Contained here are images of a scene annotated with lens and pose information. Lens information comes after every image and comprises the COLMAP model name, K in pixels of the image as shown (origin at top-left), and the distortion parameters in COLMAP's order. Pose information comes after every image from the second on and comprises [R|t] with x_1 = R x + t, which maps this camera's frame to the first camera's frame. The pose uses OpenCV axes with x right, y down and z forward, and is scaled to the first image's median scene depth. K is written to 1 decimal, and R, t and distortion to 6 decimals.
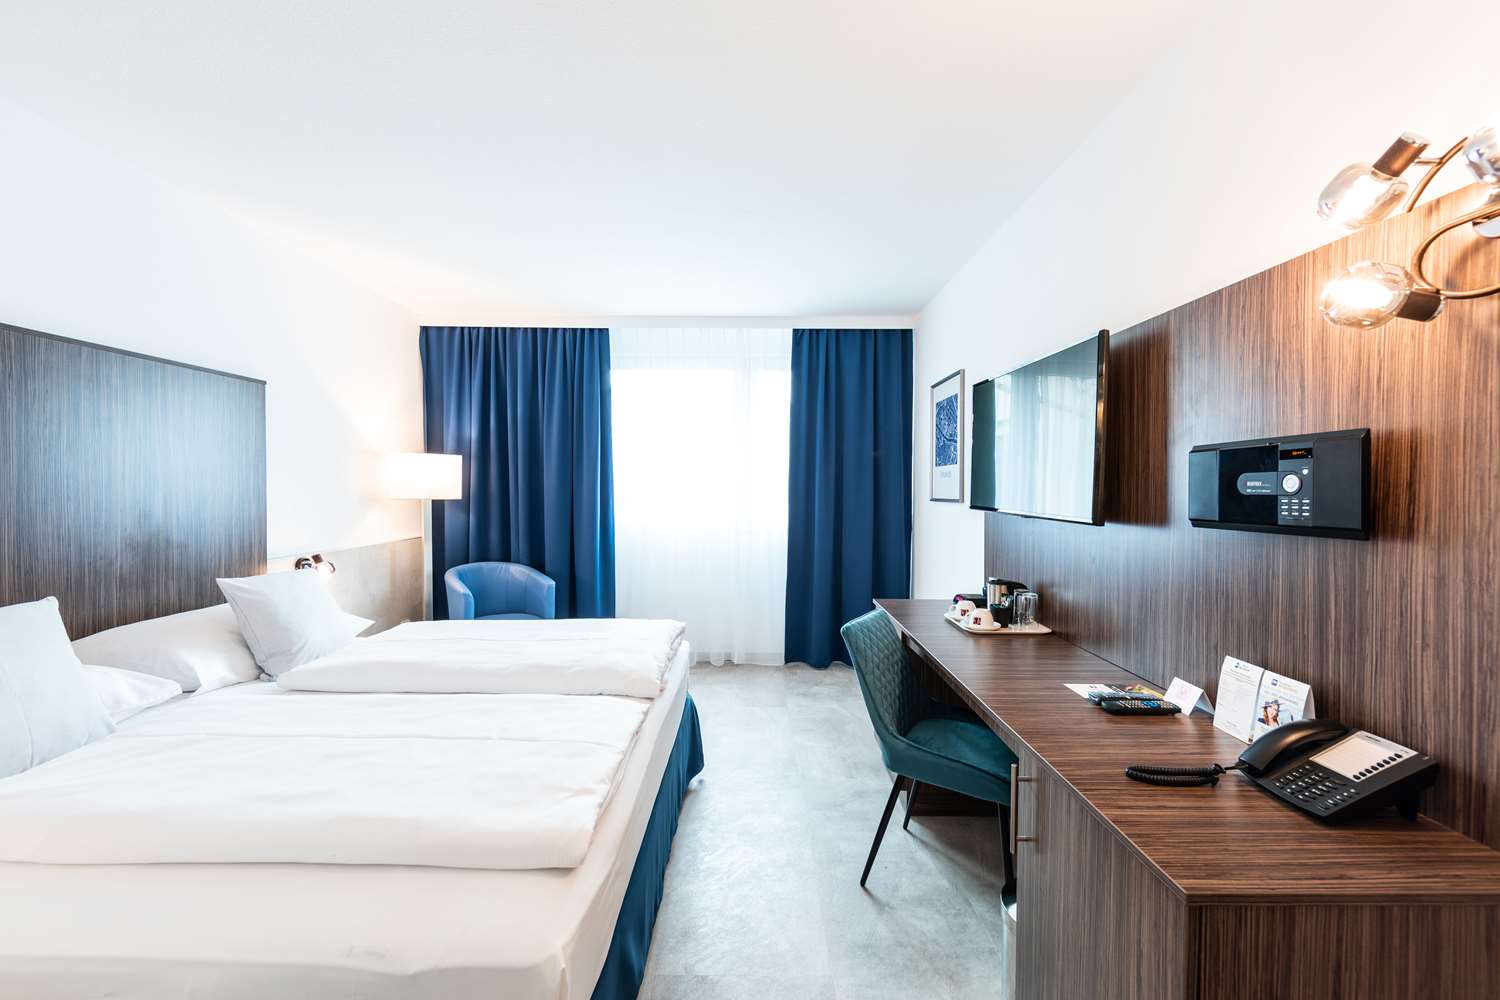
lens RADIAL K [[590.0, 0, 750.8], [0, 590.0, 492.7], [0, 0, 1]] dist [-0.000273, -0.000055]
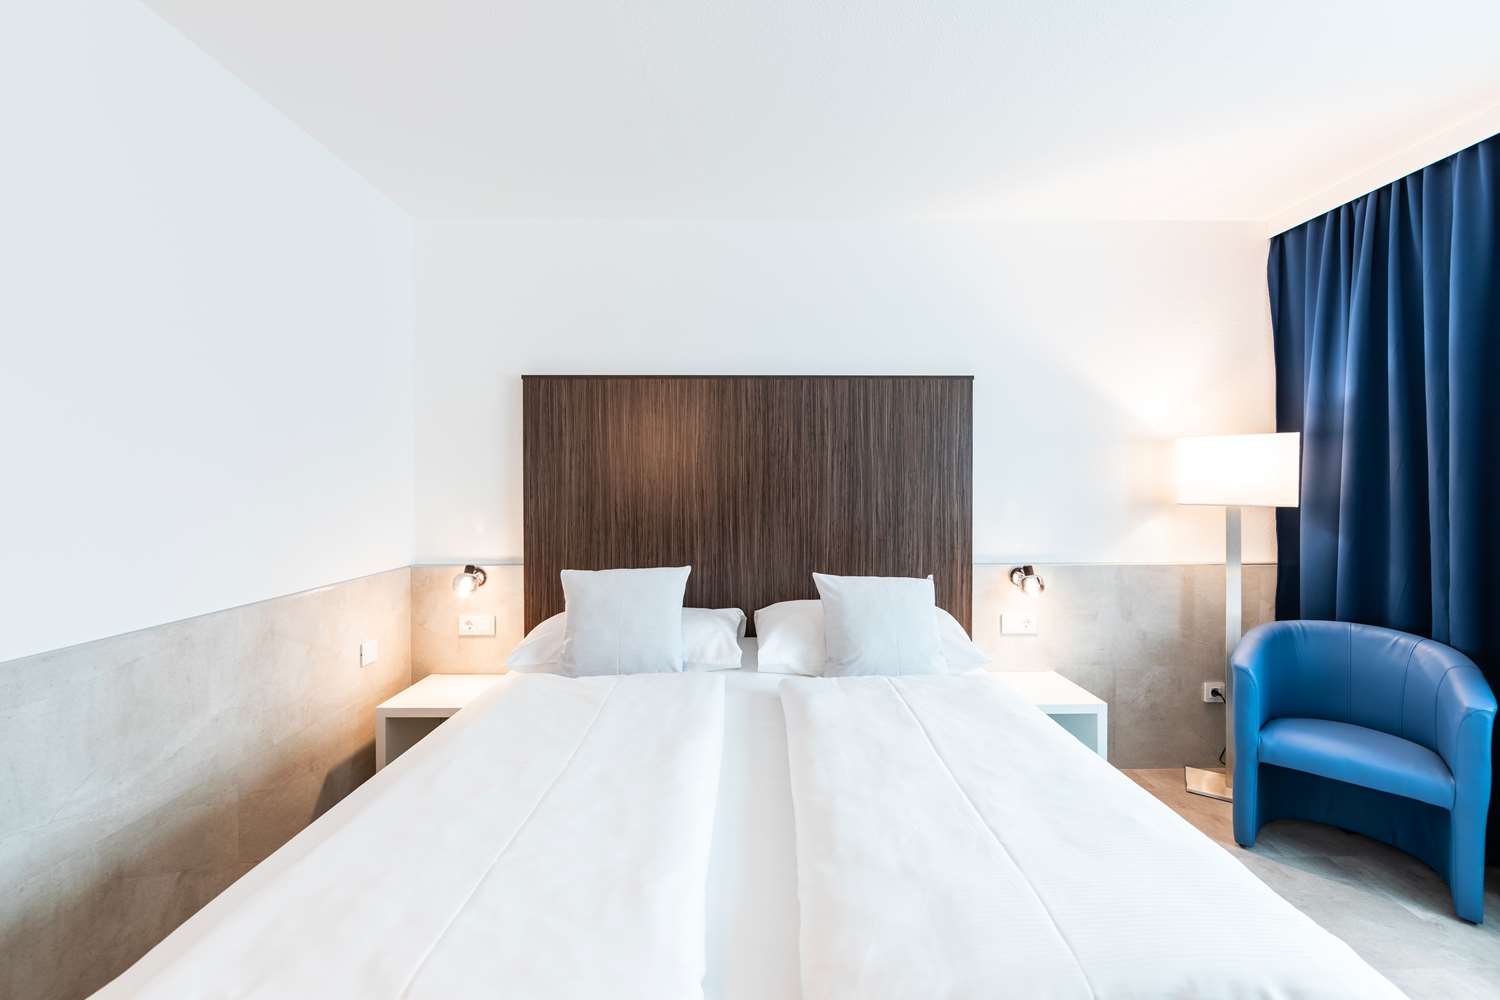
lens RADIAL K [[590.0, 0, 750.8], [0, 590.0, 492.7], [0, 0, 1]] dist [-0.000273, -0.000055]
pose [[0.007883, 0.008861, -0.999930, 0.133608], [-0.006487, 0.999940, 0.008810, -0.007471], [0.999948, 0.006417, 0.007940, 0.672265]]
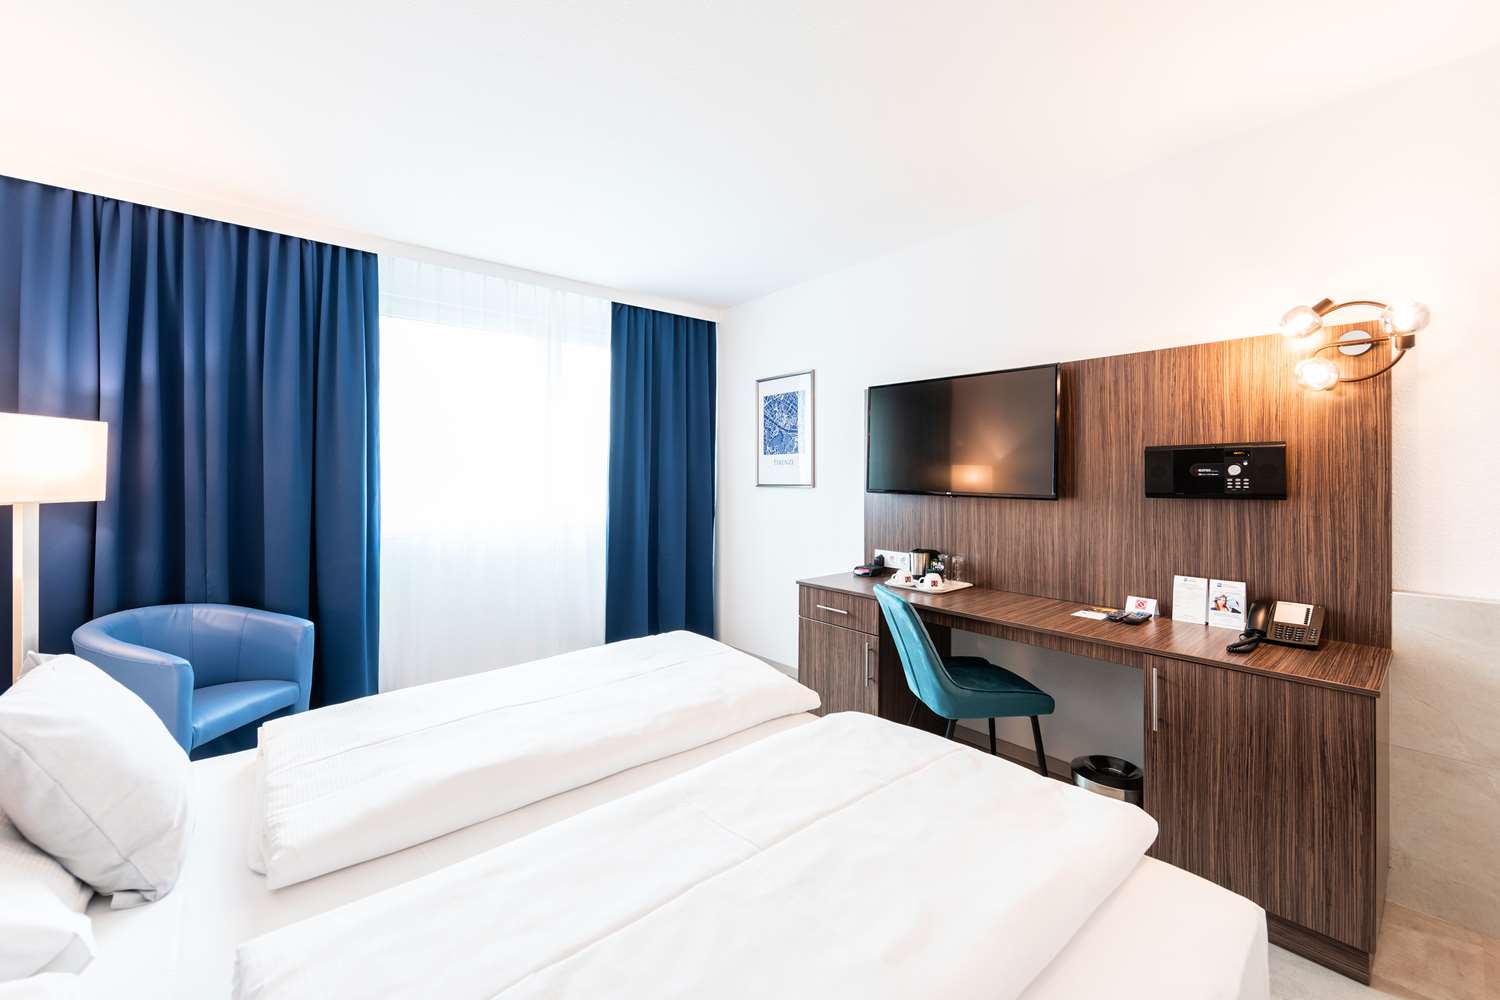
lens RADIAL K [[598.8, 0, 751.2], [0, 598.8, 470.4], [0, 0, 1]] dist [-0.002751, -0.000259]
pose [[0.757297, -0.002665, 0.653066, -0.589424], [0.012664, 0.999864, -0.010605, -0.006196], [-0.652948, 0.016302, 0.757227, 0.256935]]
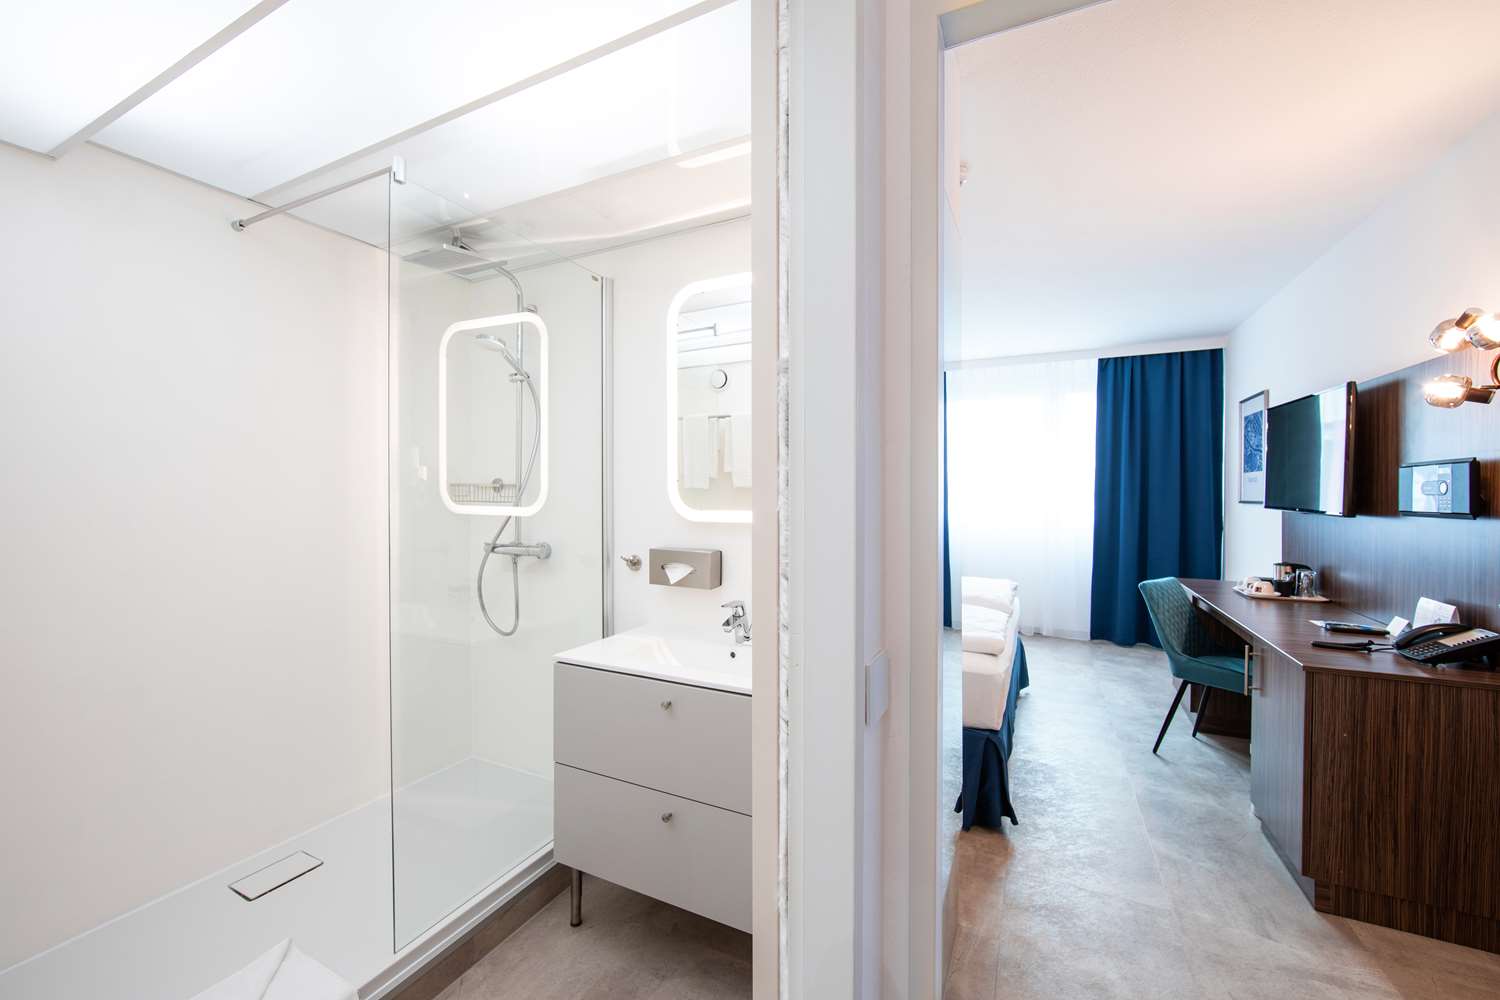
lens RADIAL K [[589.8, 0, 746.8], [0, 589.8, 495.6], [0, 0, 1]] dist [-0.013330, 0.000252]
pose [[0.895671, 0.000231, -0.444717, -0.060662], [-0.001793, 0.999994, -0.003092, 0.006782], [0.444713, 0.003566, 0.895666, -0.603533]]
